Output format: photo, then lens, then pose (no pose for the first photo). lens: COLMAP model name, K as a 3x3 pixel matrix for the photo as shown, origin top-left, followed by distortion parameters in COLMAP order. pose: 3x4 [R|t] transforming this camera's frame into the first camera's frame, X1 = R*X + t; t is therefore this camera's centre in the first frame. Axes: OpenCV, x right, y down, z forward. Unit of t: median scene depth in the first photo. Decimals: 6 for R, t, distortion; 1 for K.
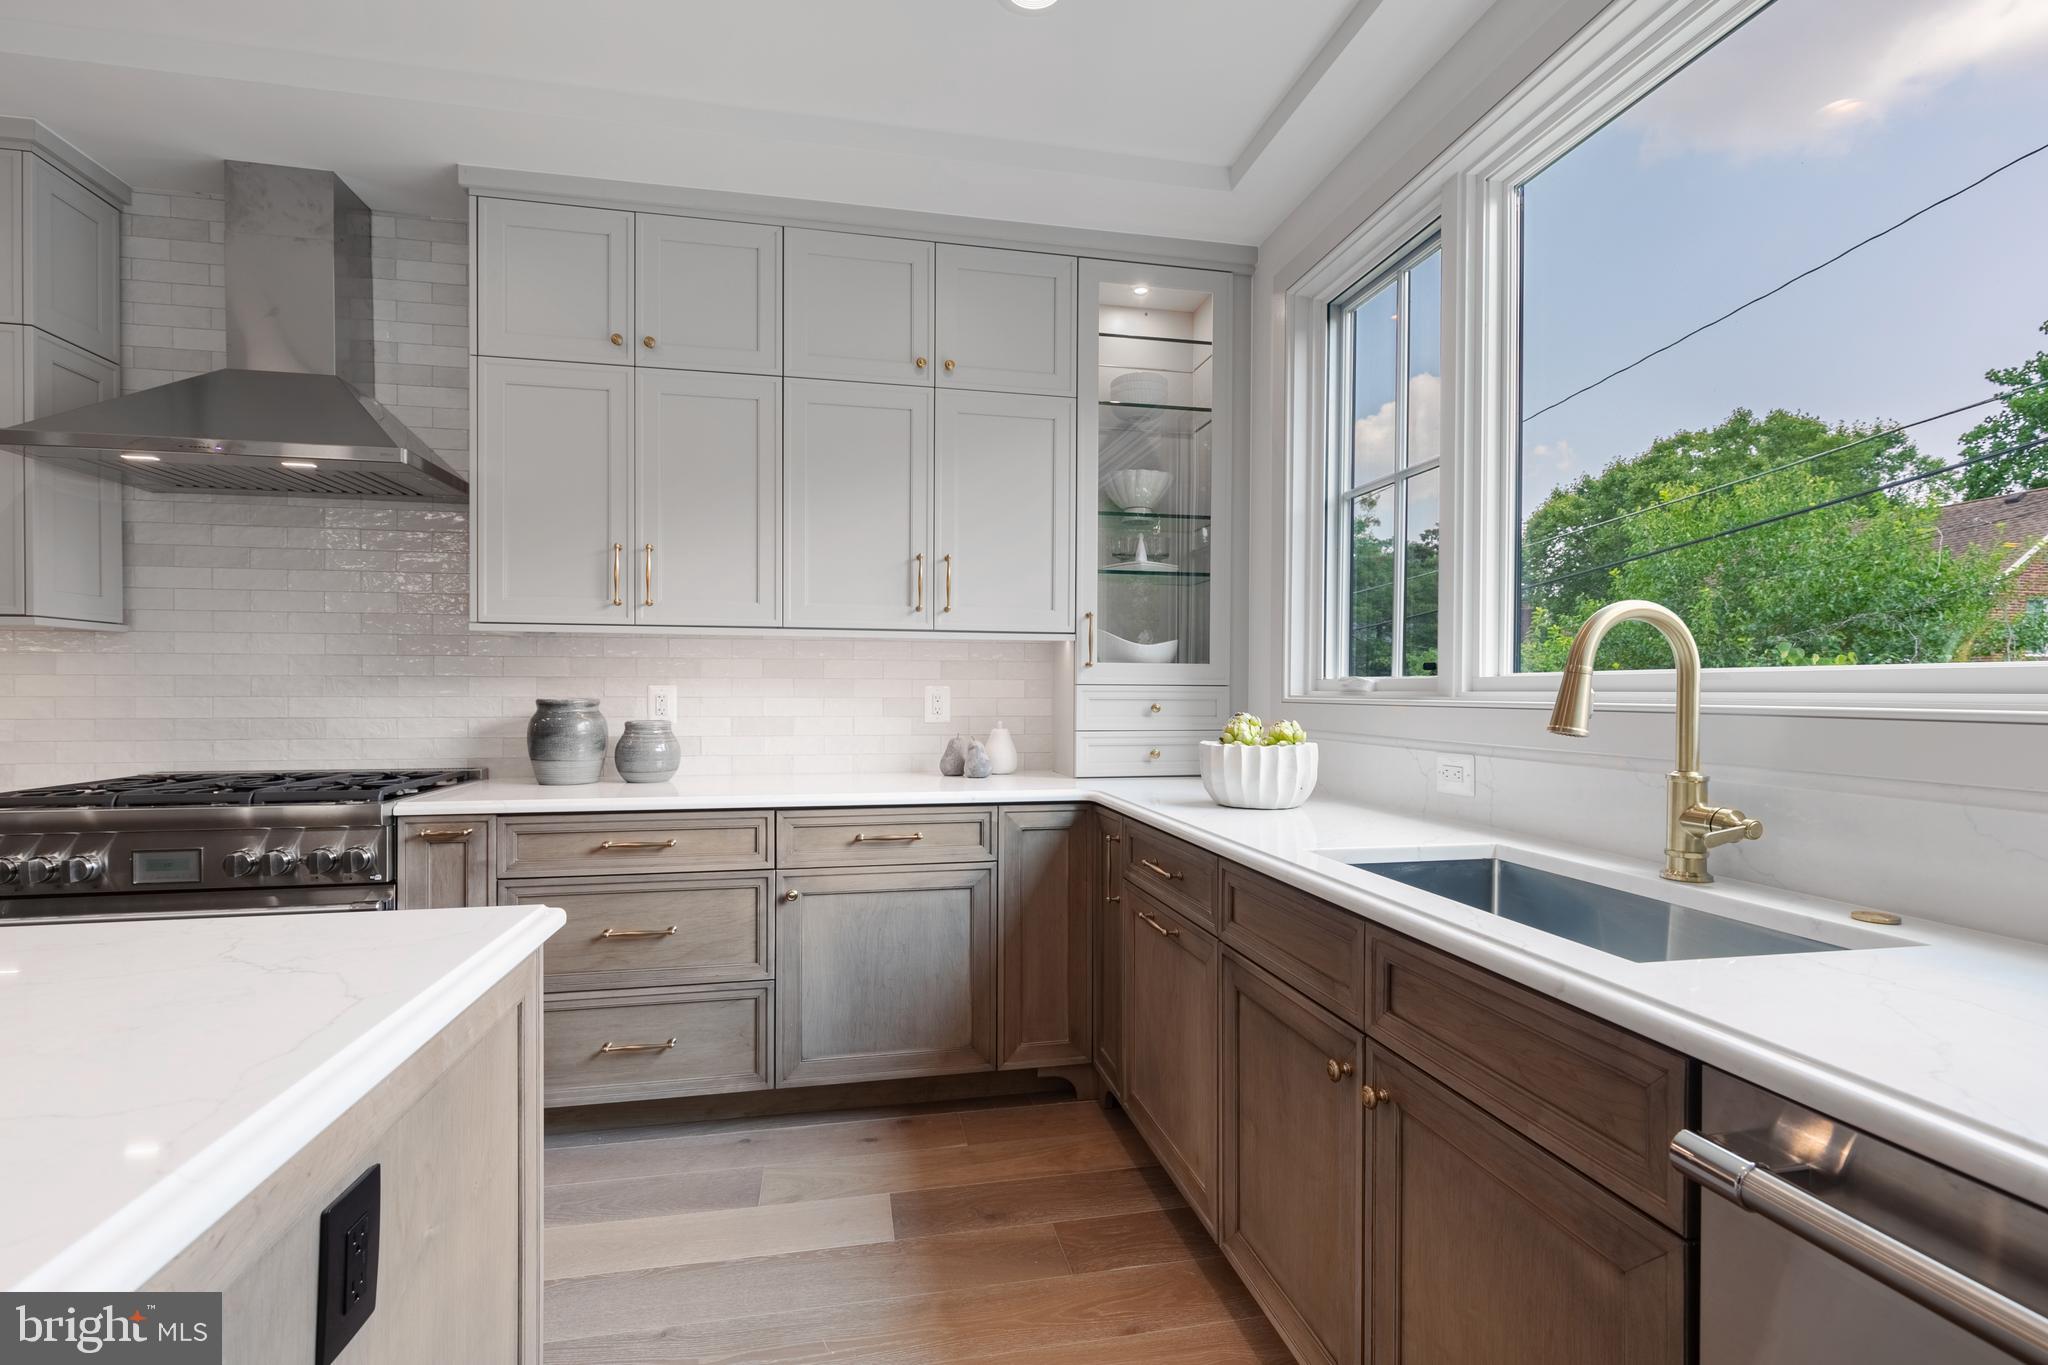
lens RADIAL K [[916.2, 0, 1019.0], [0, 916.2, 697.4], [0, 0, 1]] dist [0.007749, -0.002134]
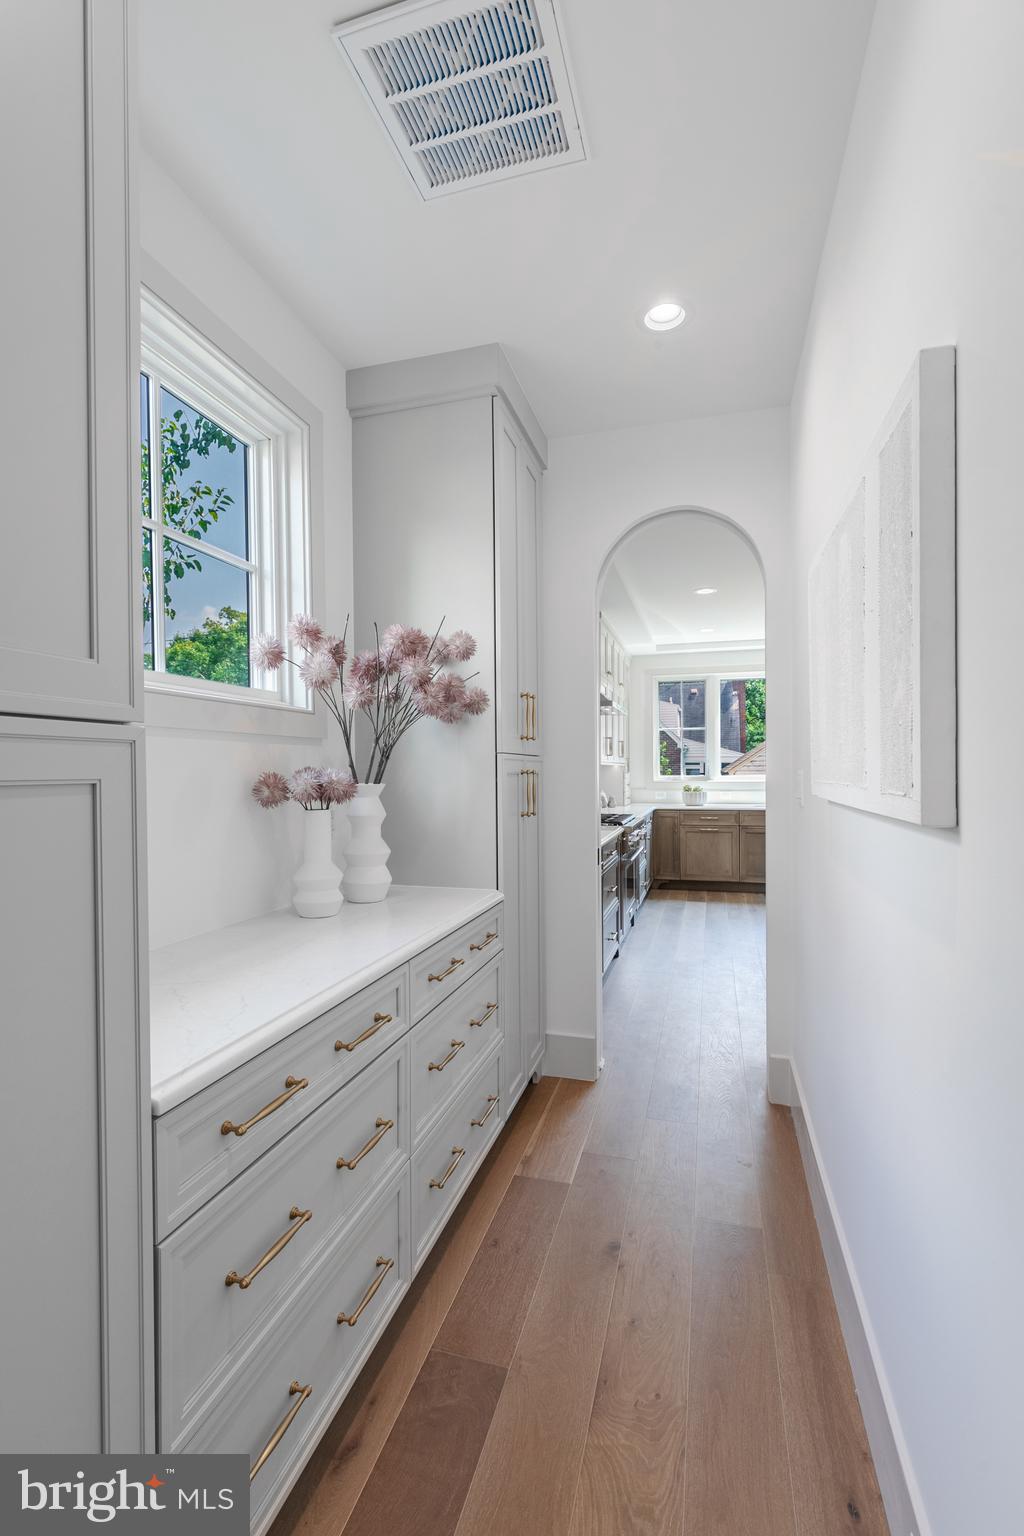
lens RADIAL K [[687.1, 0, 514.7], [0, 687.1, 772.8], [0, 0, 1]] dist [0.007749, -0.002134]
pose [[0.459186, -0.011951, 0.888260, -2.663097], [0.012678, 0.999896, 0.006899, -0.063190], [-0.888249, 0.008094, 0.459290, 0.202188]]
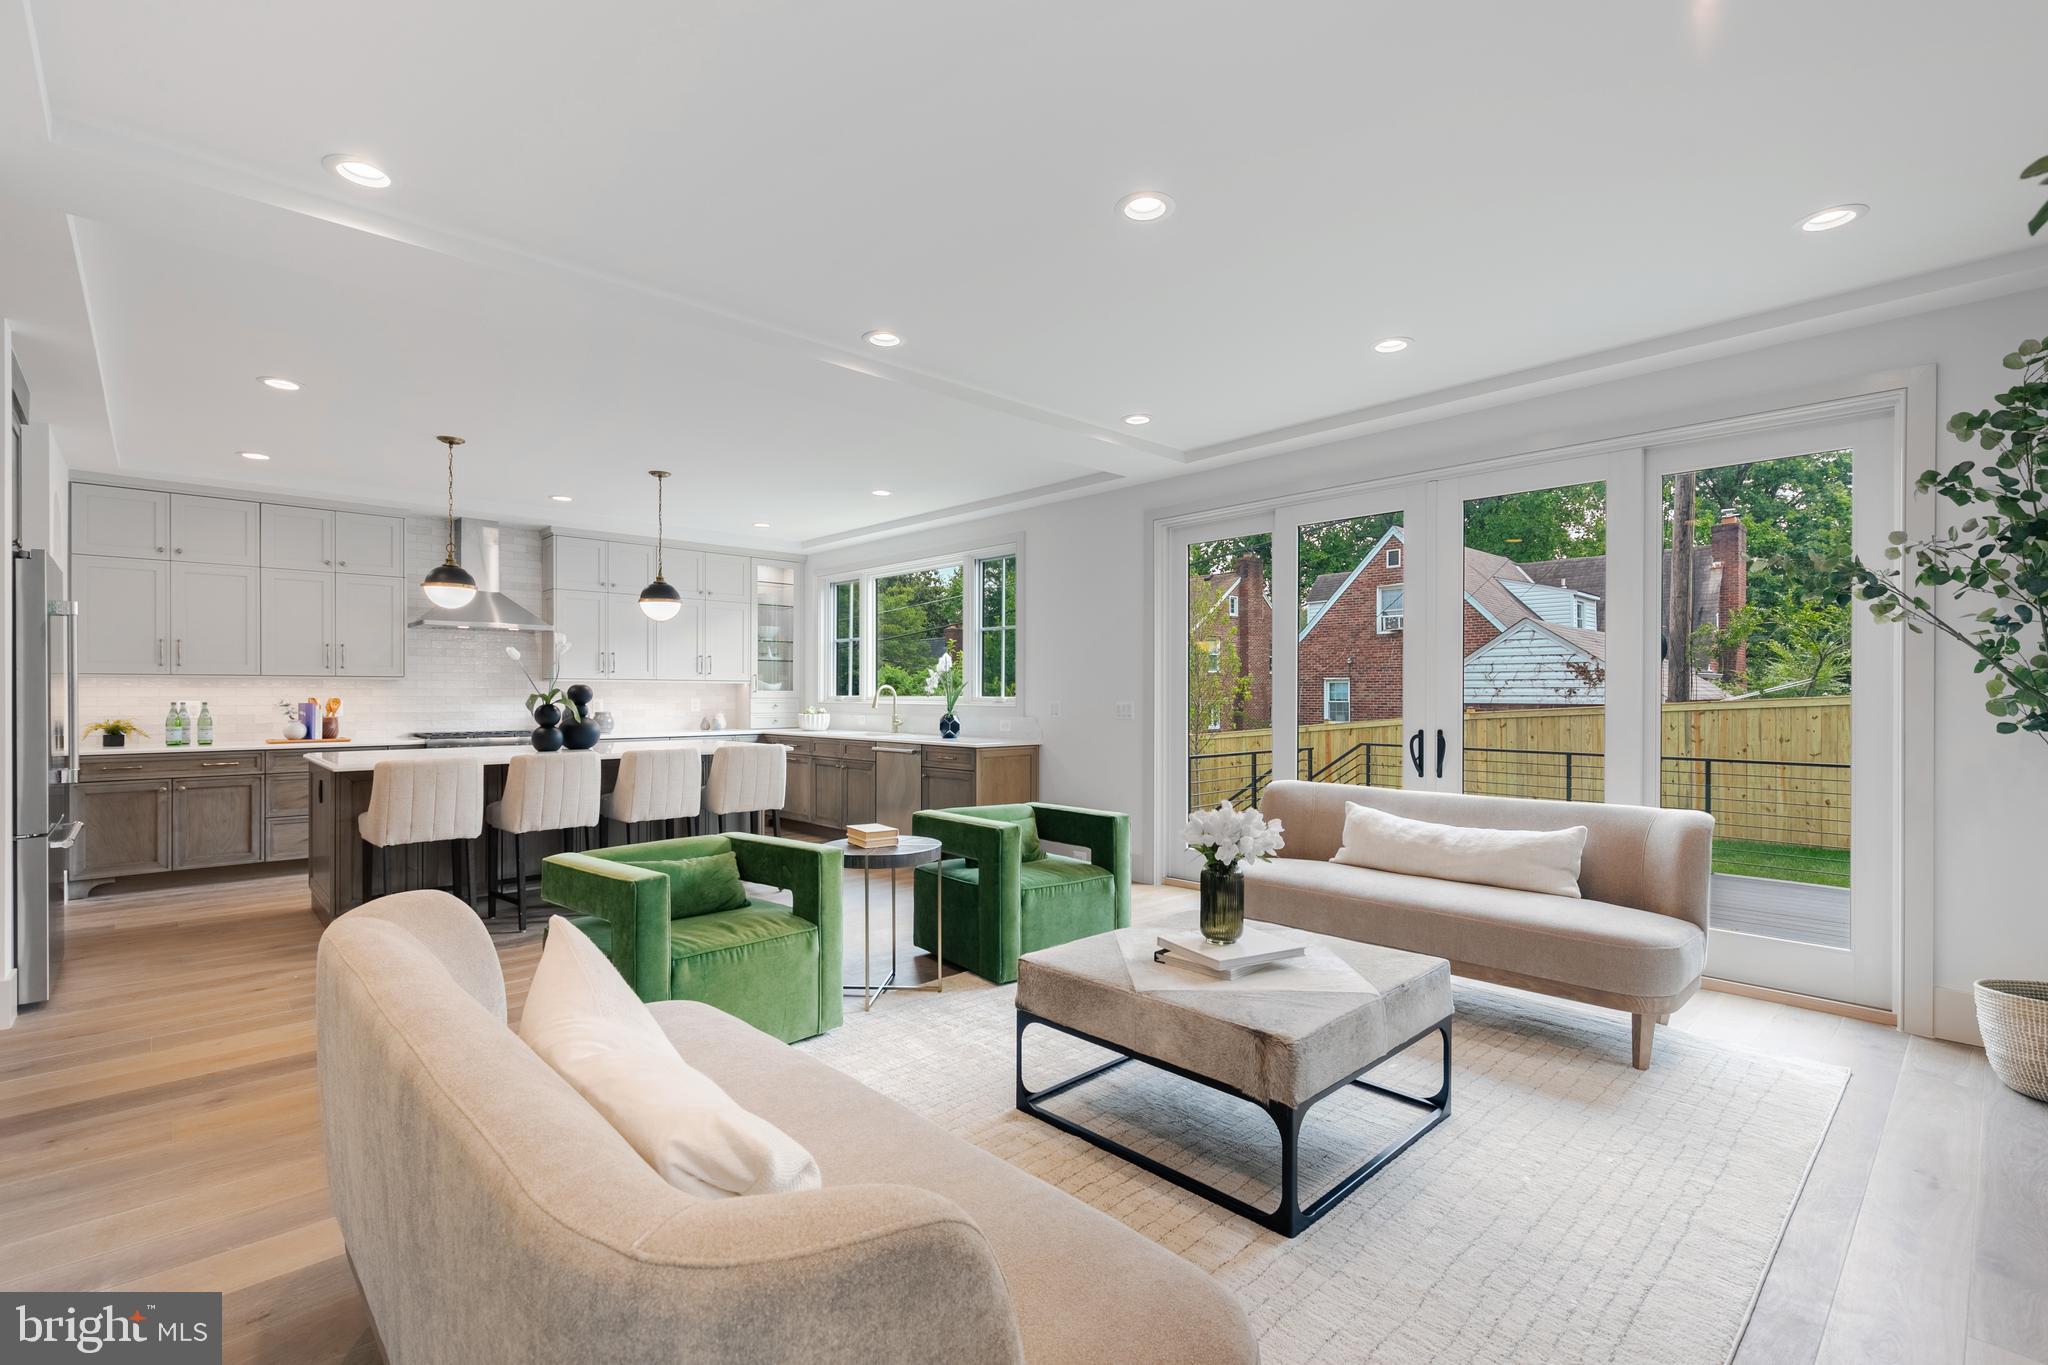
lens RADIAL K [[916.2, 0, 1020.0], [0, 916.2, 694.6], [0, 0, 1]] dist [0.007749, -0.002134]
pose [[0.851115, -0.002208, 0.524975, -0.848209], [0.004648, 0.999984, -0.003330, -0.012330], [-0.524959, 0.005274, 0.851111, -2.249777]]
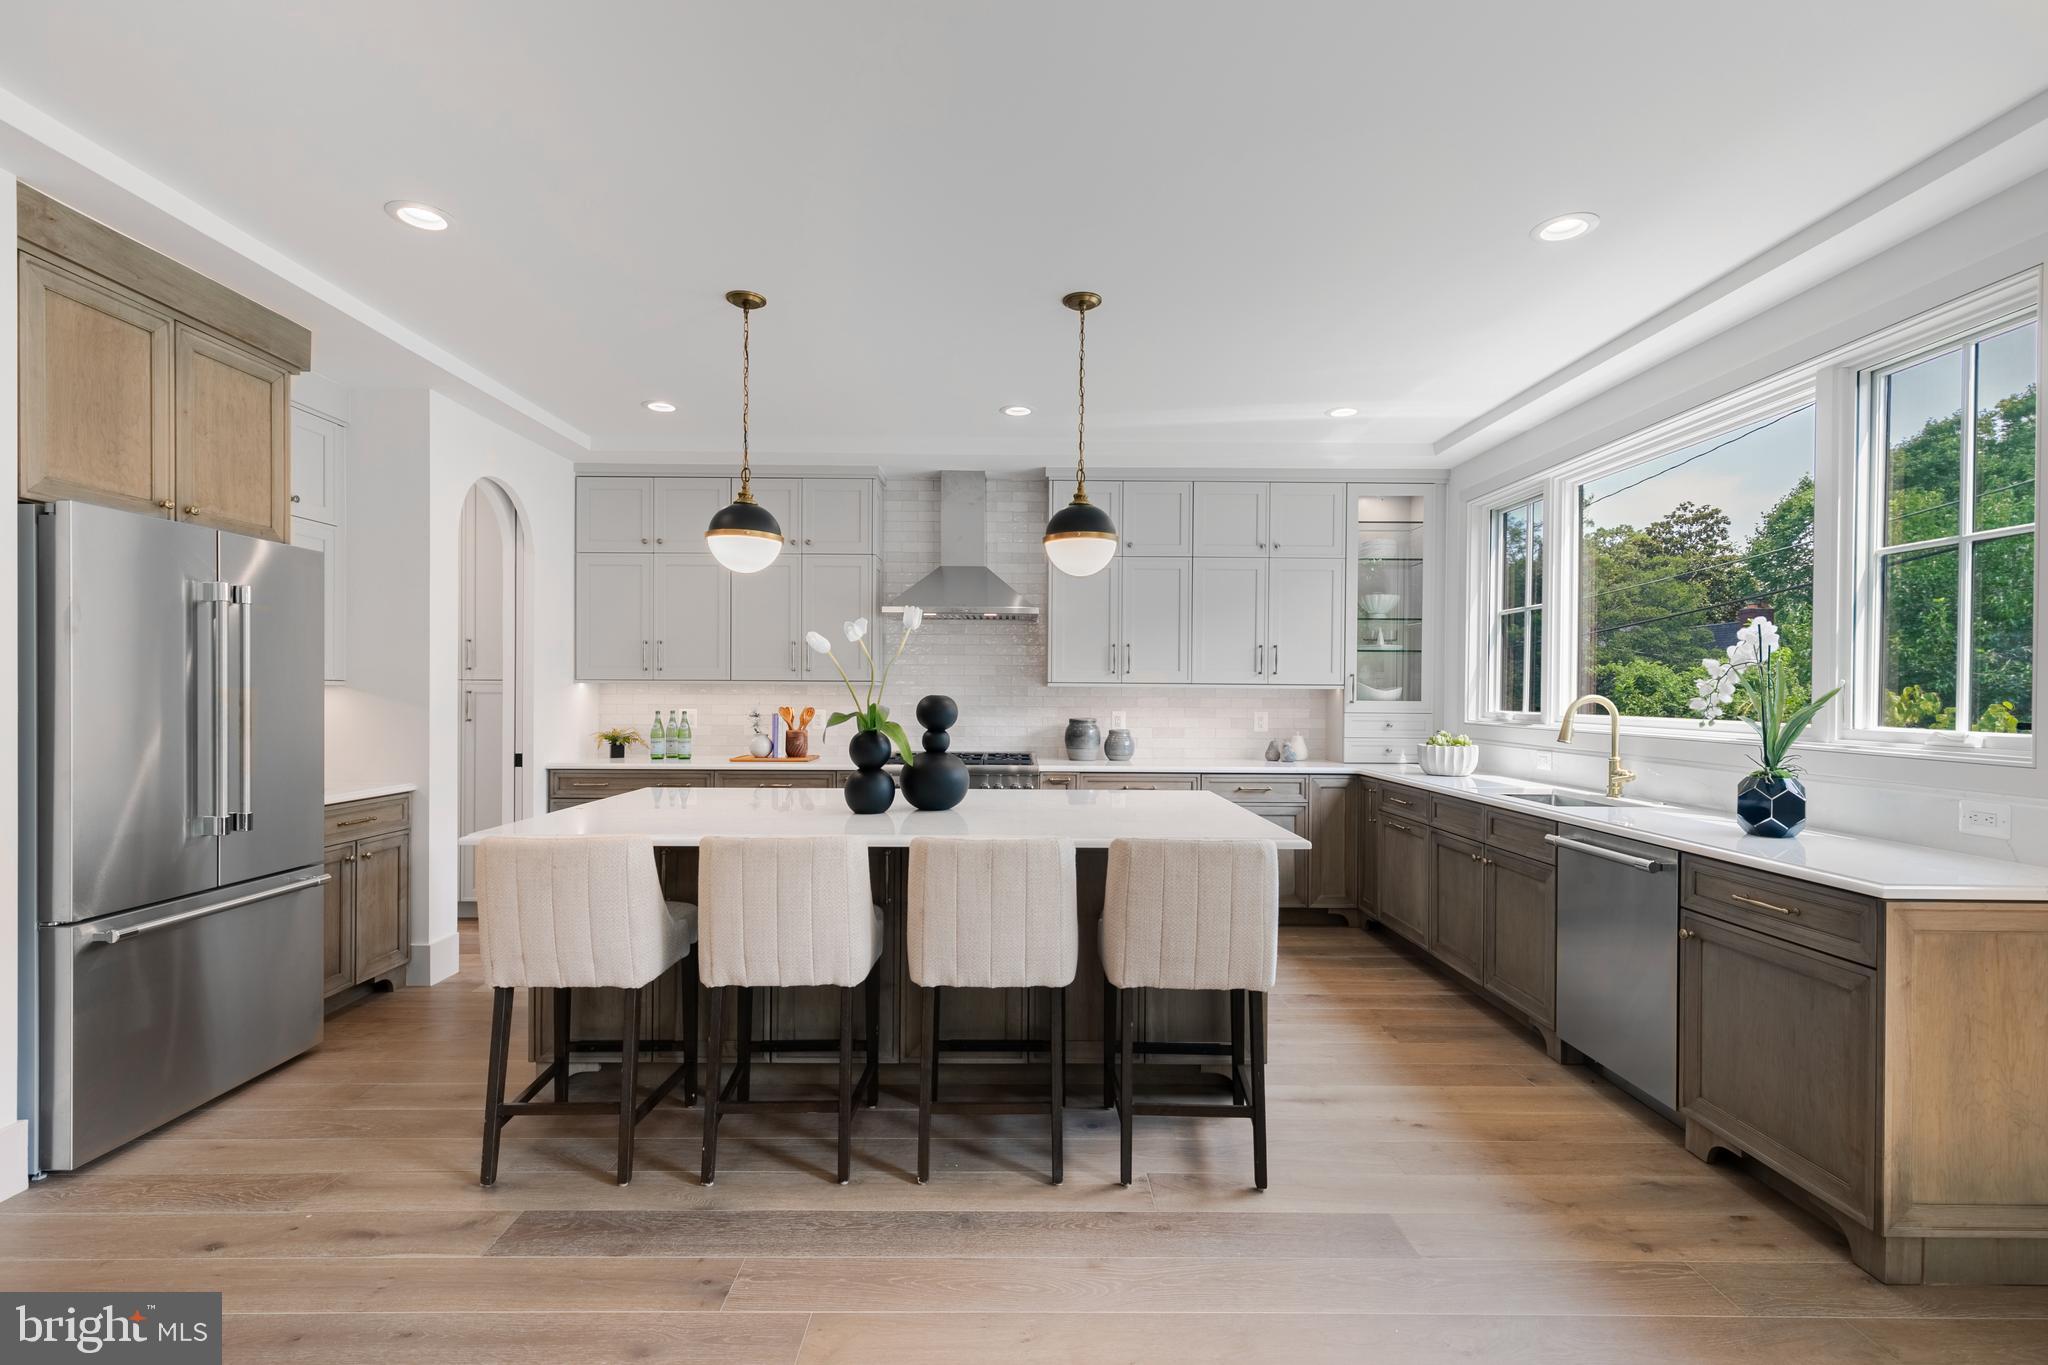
lens RADIAL K [[916.2, 0, 1019.7], [0, 916.2, 695.1], [0, 0, 1]] dist [0.007749, -0.002134]
pose [[0.981804, 0.004391, -0.189849, -0.254865], [-0.005030, 0.999983, -0.002888, -0.044791], [0.189833, 0.003791, 0.981809, -1.045799]]
